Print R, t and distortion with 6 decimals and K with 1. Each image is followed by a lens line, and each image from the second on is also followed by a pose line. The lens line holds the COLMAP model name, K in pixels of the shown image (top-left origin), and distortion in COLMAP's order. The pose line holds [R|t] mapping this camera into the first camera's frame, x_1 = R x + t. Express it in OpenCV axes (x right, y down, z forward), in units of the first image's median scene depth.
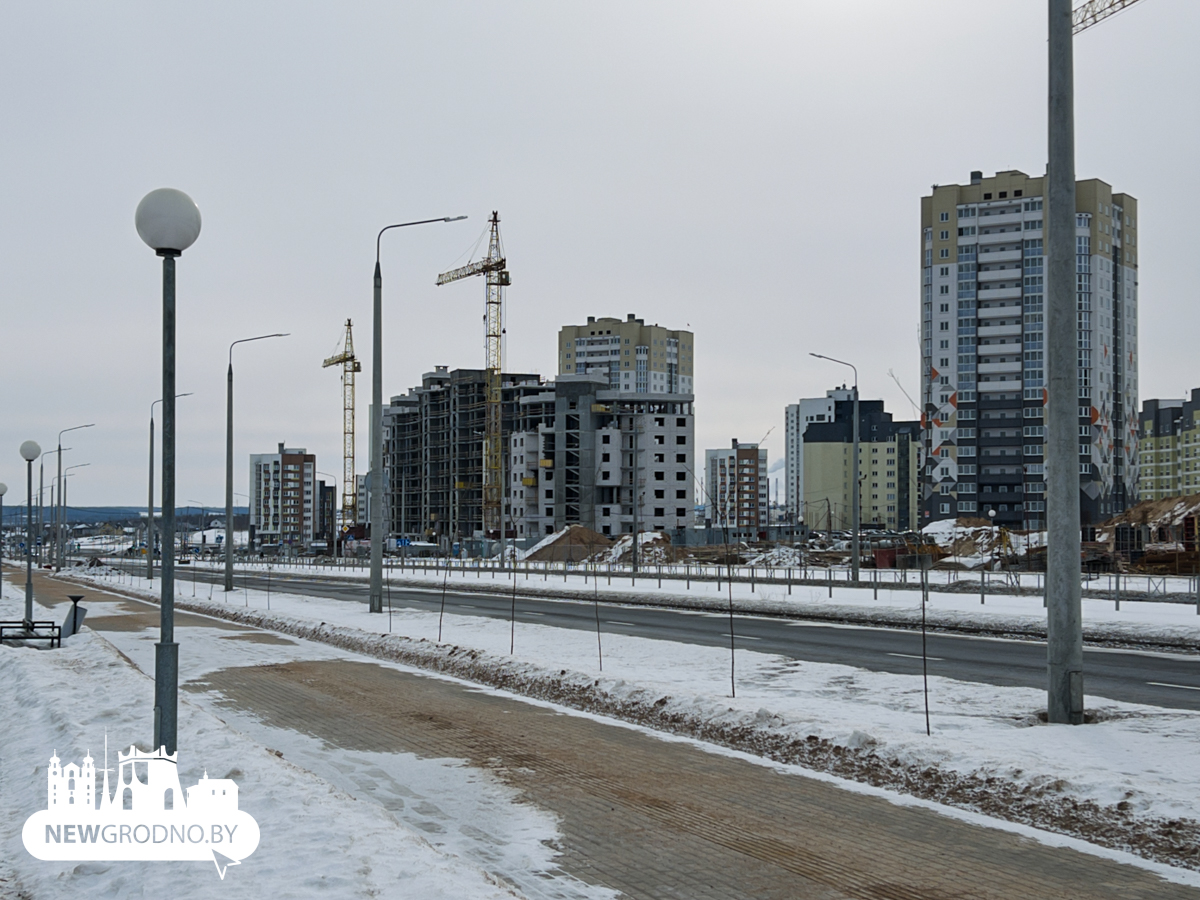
lens RADIAL K [[1821.6, 0, 570.1], [0, 1821.6, 451.5], [0, 0, 1]] dist [0.264241, -0.069402]
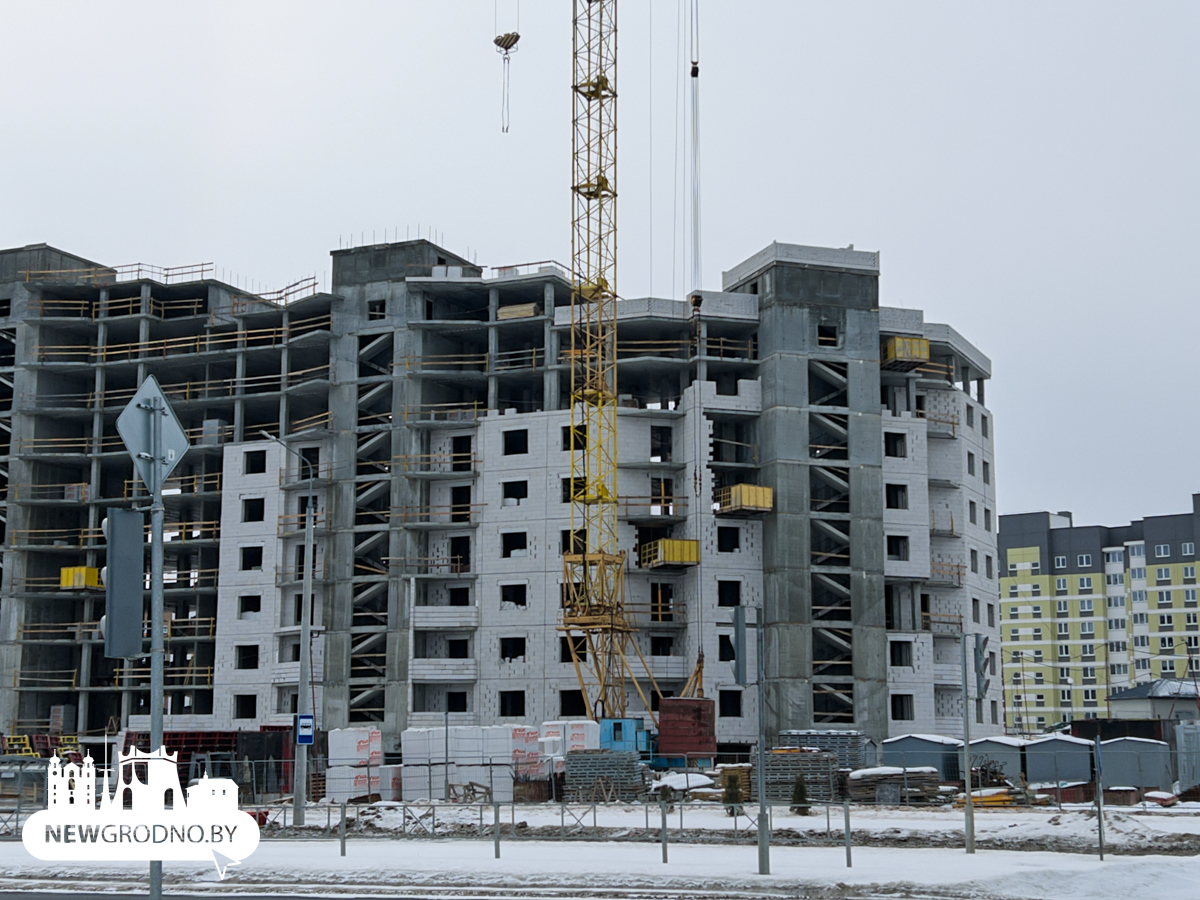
lens RADIAL K [[1821.6, 0, 570.1], [0, 1821.6, 451.5], [0, 0, 1]] dist [0.264241, -0.069402]
pose [[0.695427, 0.112926, 0.709668, -0.273725], [-0.027150, 0.990999, -0.131087, 0.042576], [-0.718084, 0.071894, 0.692233, 0.801594]]
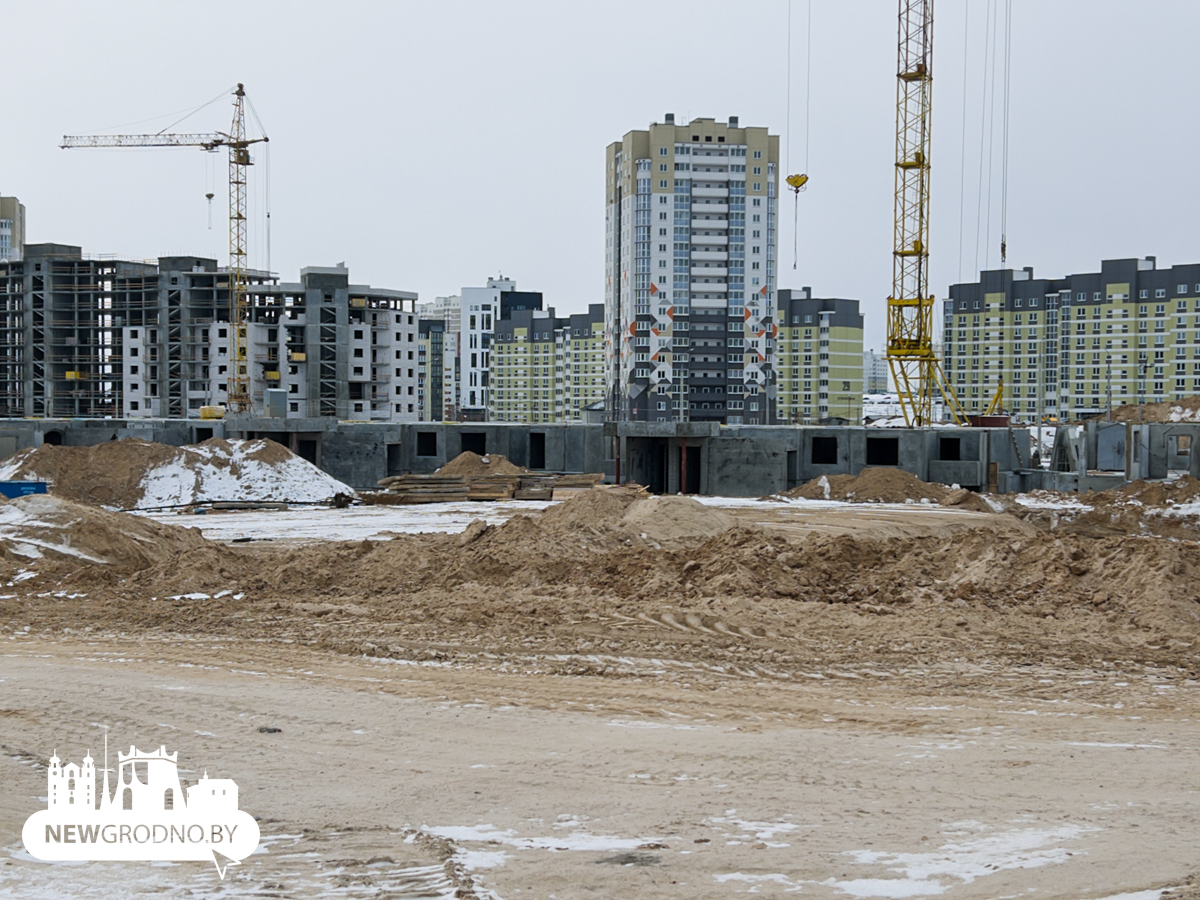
lens RADIAL K [[1821.6, 0, 570.1], [0, 1821.6, 451.5], [0, 0, 1]] dist [0.264241, -0.069402]
pose [[0.715711, -0.009957, 0.698326, -0.594993], [-0.028901, 0.998620, 0.043860, 0.009847], [-0.697798, -0.051573, 0.714435, 0.203816]]
